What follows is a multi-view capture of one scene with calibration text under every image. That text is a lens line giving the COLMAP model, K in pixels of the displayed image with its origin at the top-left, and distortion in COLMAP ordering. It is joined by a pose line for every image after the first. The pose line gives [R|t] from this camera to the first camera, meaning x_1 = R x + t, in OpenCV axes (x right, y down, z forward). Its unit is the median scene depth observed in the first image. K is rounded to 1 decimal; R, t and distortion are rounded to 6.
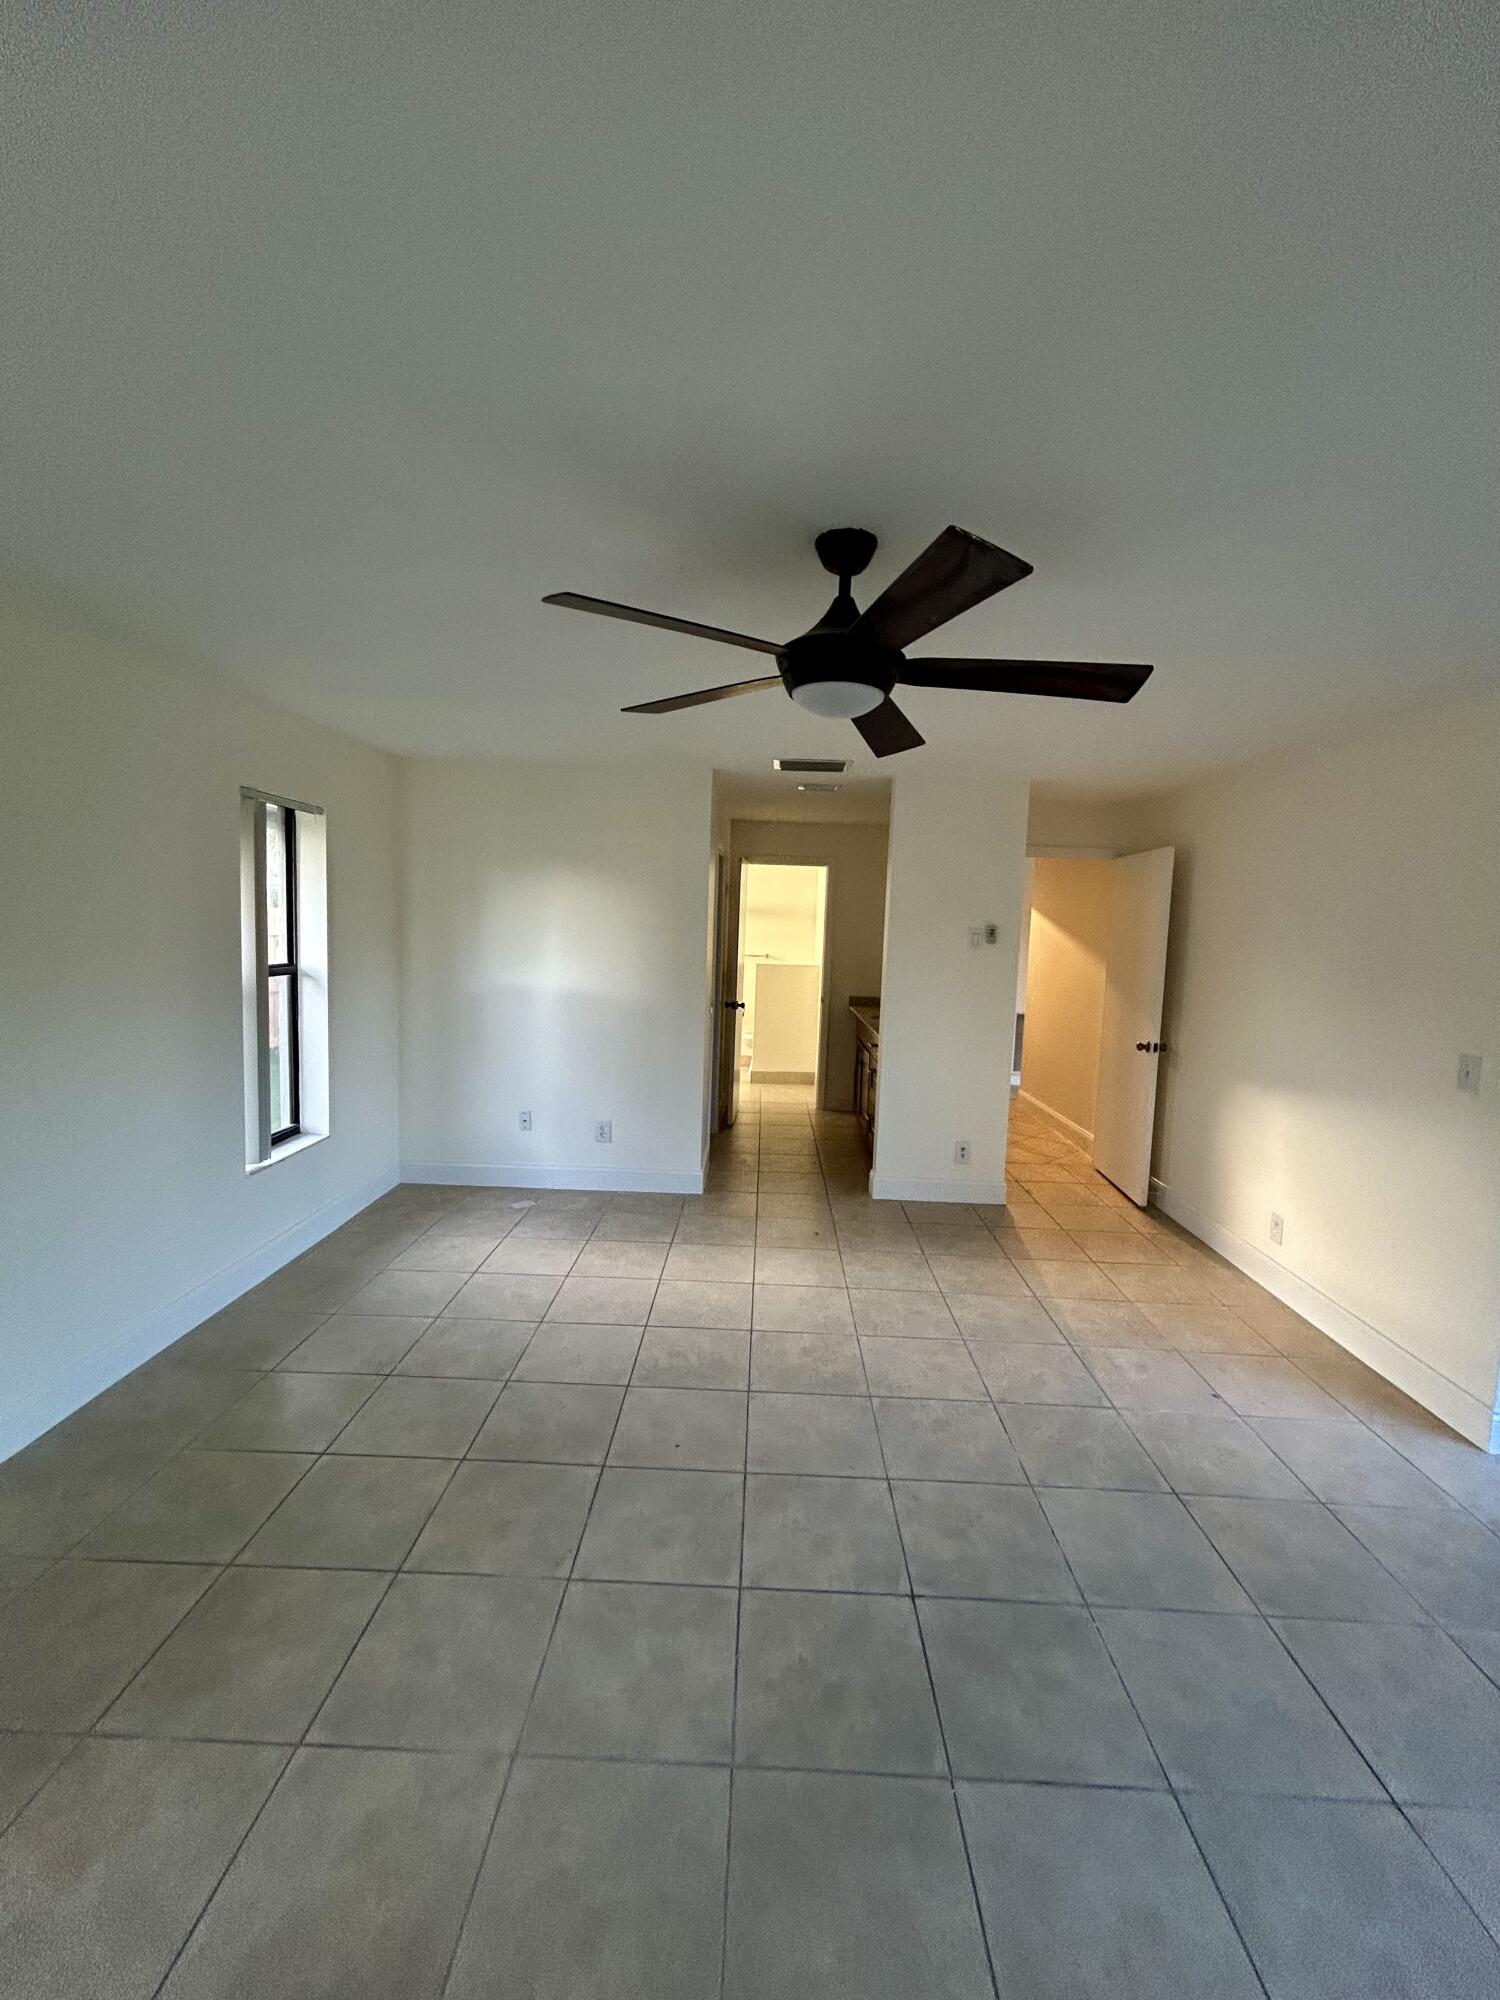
lens RADIAL K [[814.3, 0, 751.6], [0, 814.3, 995.2], [0, 0, 1]] dist [-0.001468, 0.000443]
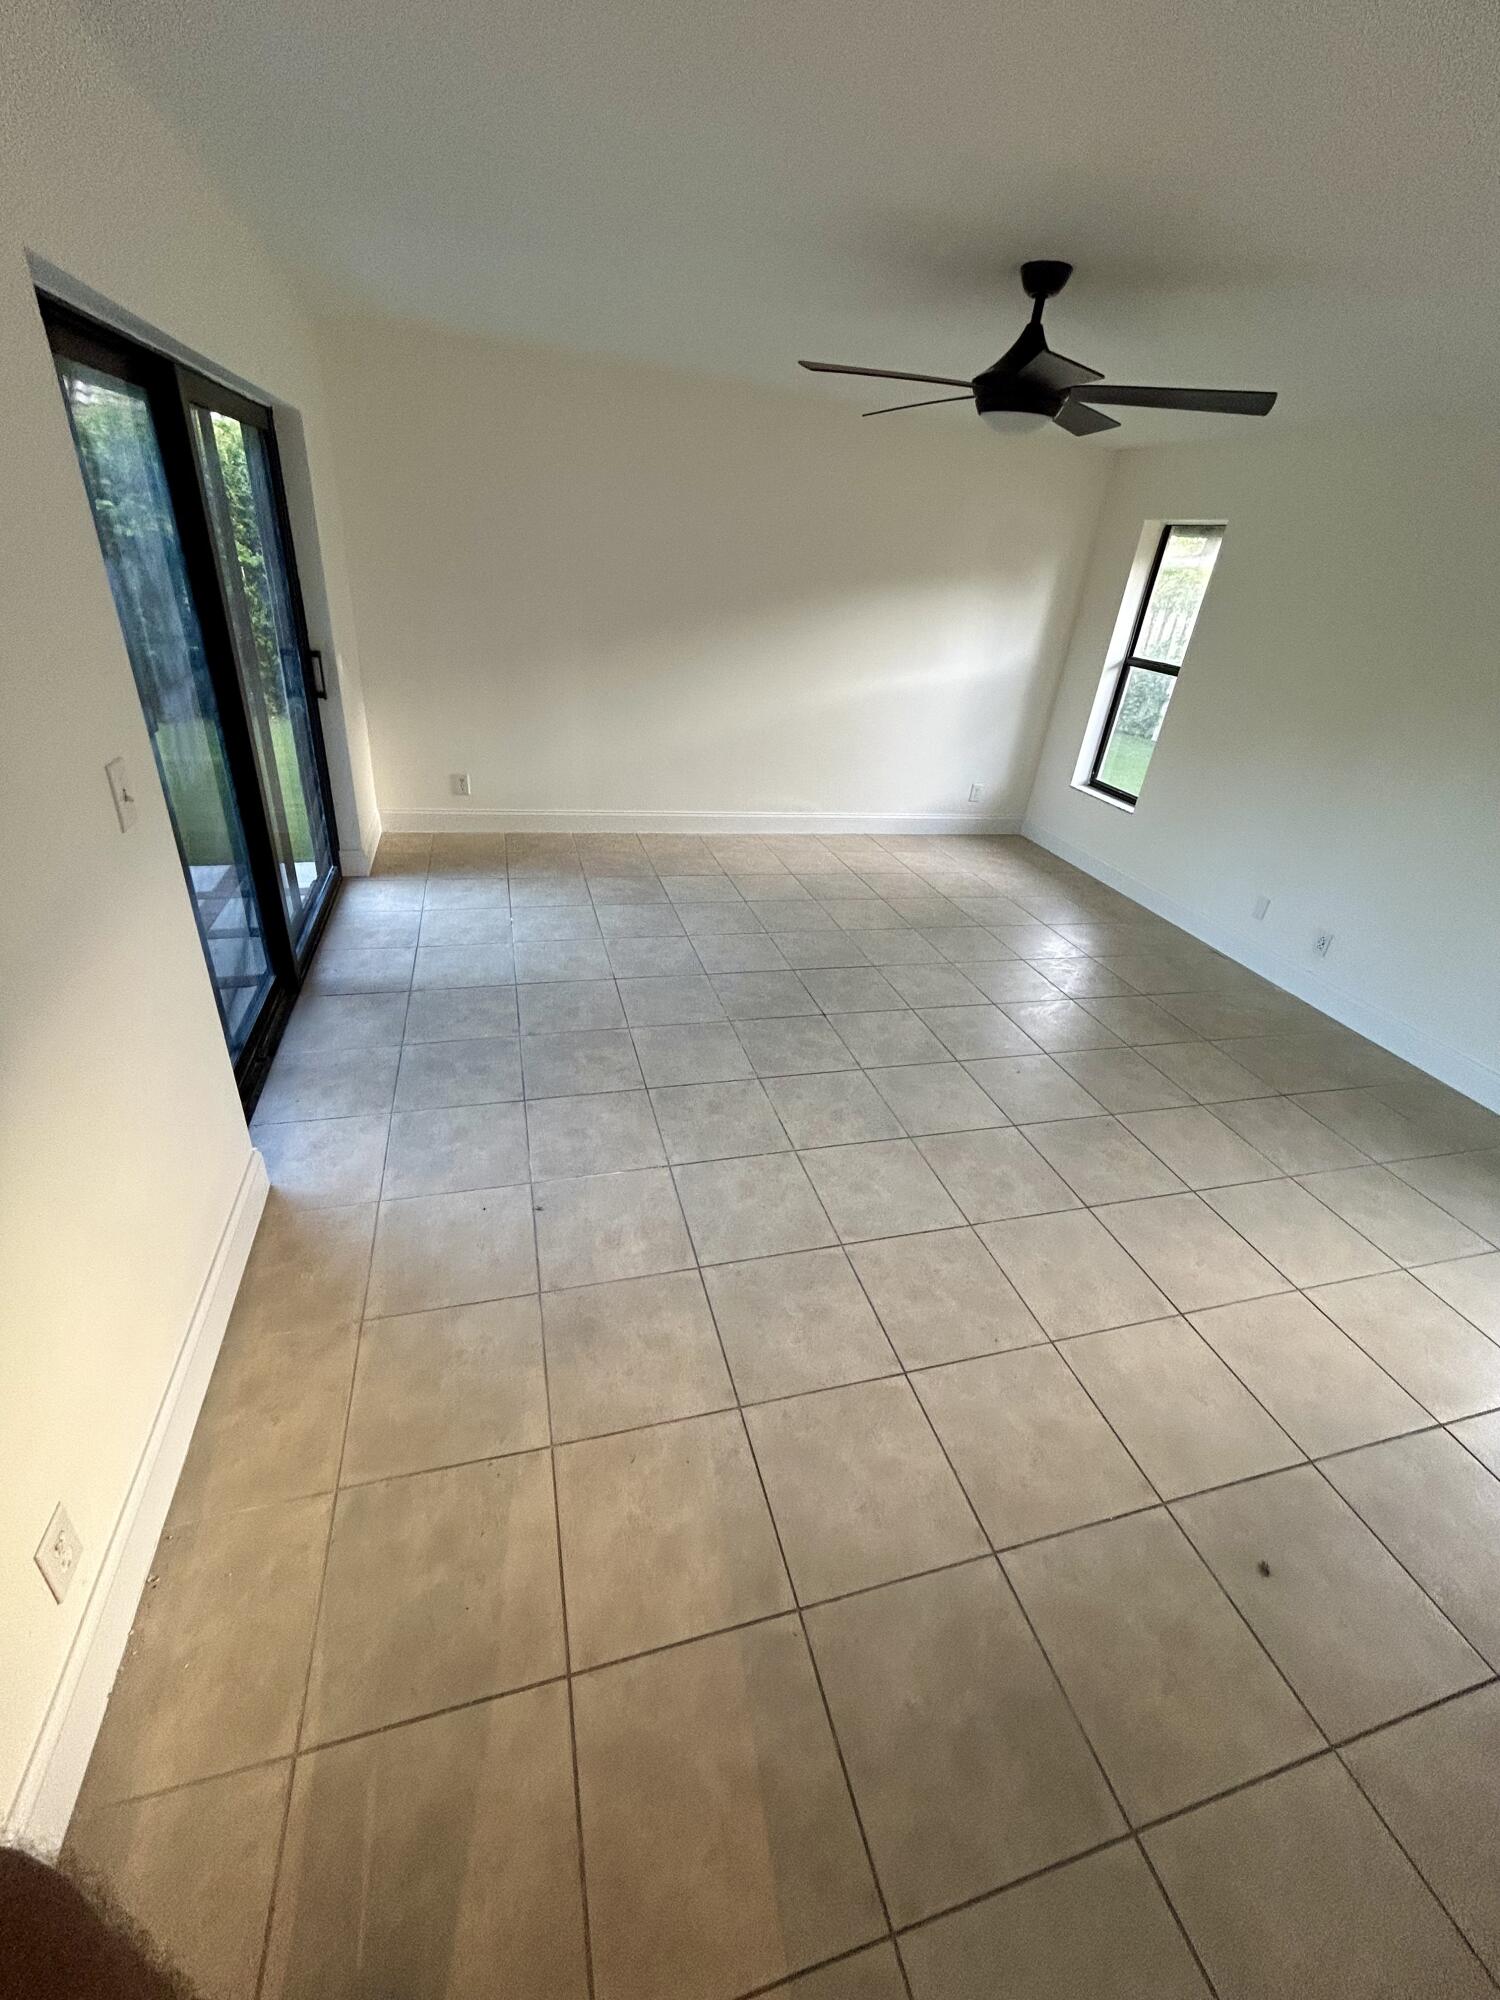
lens RADIAL K [[814.3, 0, 746.9], [0, 814.3, 996.4], [0, 0, 1]] dist [-0.001468, 0.000443]
pose [[-0.946622, 0.027447, -0.321176, 0.630137], [-0.158885, 0.827196, 0.538982, -0.150306], [0.280469, 0.561242, -0.778681, 1.573742]]
